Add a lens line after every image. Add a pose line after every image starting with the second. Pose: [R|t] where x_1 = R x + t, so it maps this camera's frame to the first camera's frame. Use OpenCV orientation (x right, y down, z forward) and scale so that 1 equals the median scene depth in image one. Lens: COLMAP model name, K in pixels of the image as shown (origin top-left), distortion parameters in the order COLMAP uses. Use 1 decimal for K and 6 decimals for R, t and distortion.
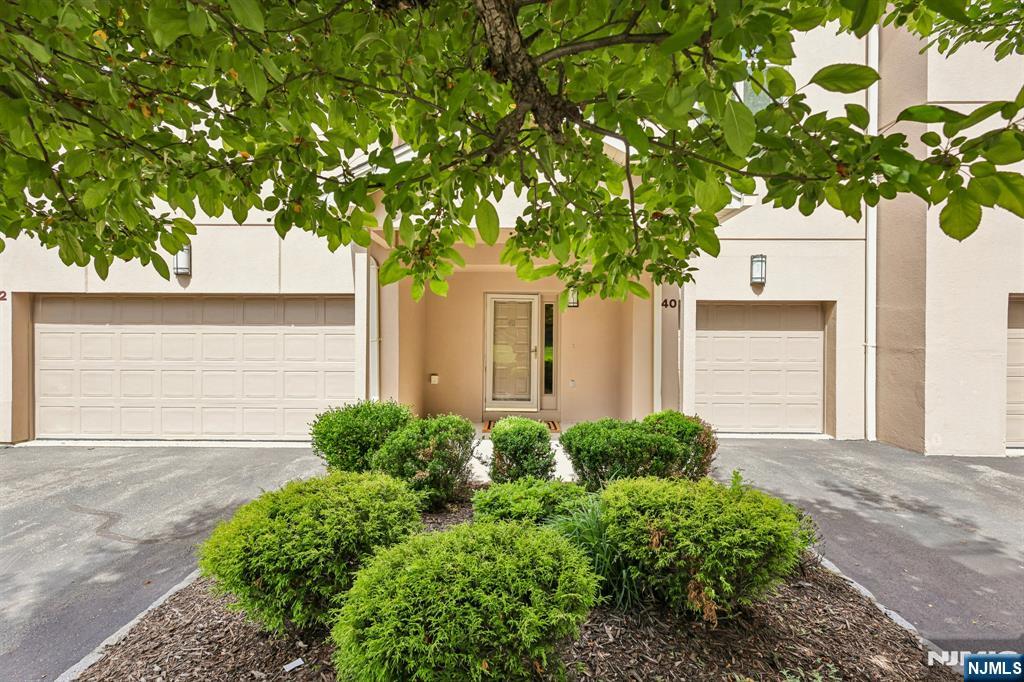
lens RADIAL K [[470.5, 0, 507.5], [0, 470.5, 338.9], [0, 0, 1]] dist [-0.003275, 0.002196]
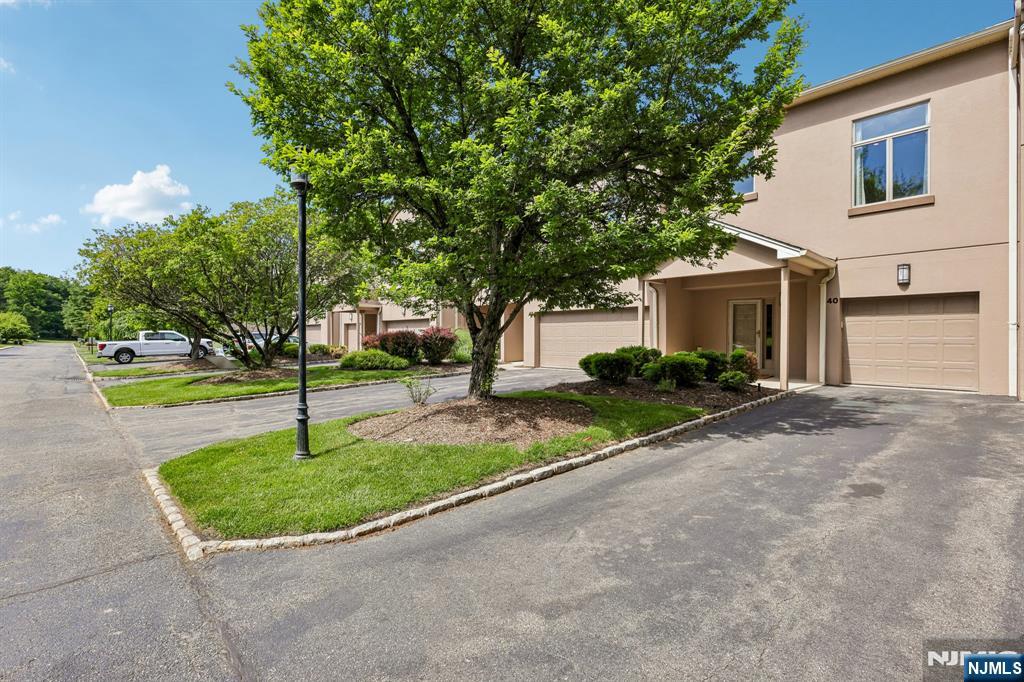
lens RADIAL K [[470.5, 0, 508.8], [0, 470.5, 341.3], [0, 0, 1]] dist [-0.003275, 0.002196]
pose [[0.695862, 0.002209, -0.718172, 0.738132], [-0.003546, 0.999994, -0.000360, 0.068816], [0.718167, 0.002797, 0.695865, -0.923183]]
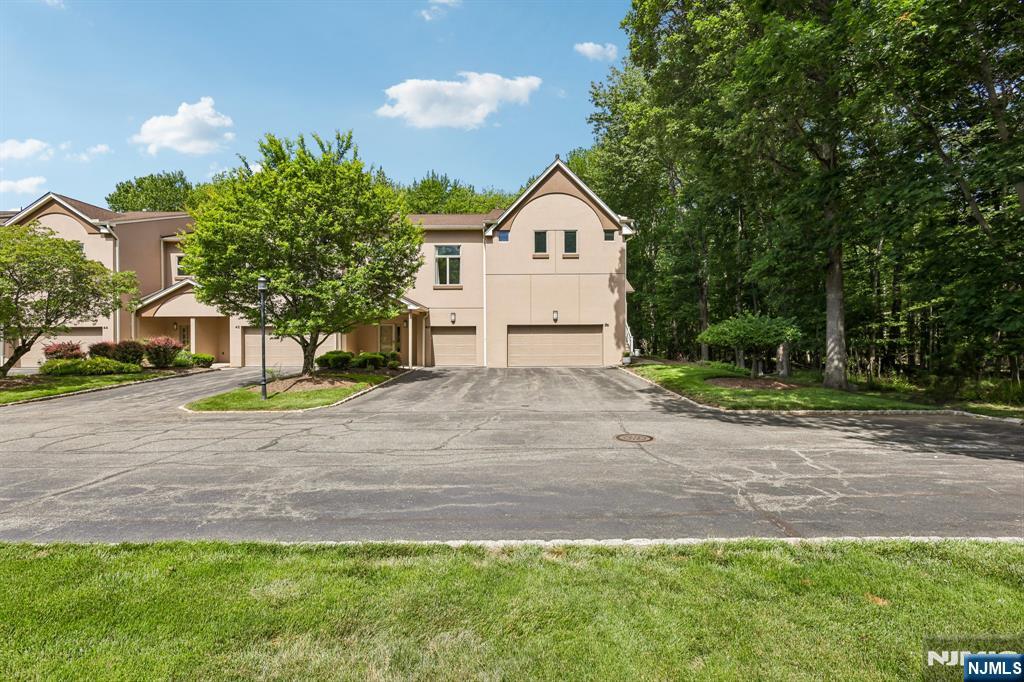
lens RADIAL K [[470.5, 0, 510.5], [0, 470.5, 340.8], [0, 0, 1]] dist [-0.003275, 0.002196]
pose [[0.999896, -0.005976, 0.013154, 0.917243], [0.005997, 0.999981, -0.001591, 0.033513], [-0.013144, 0.001670, 0.999912, -2.479124]]
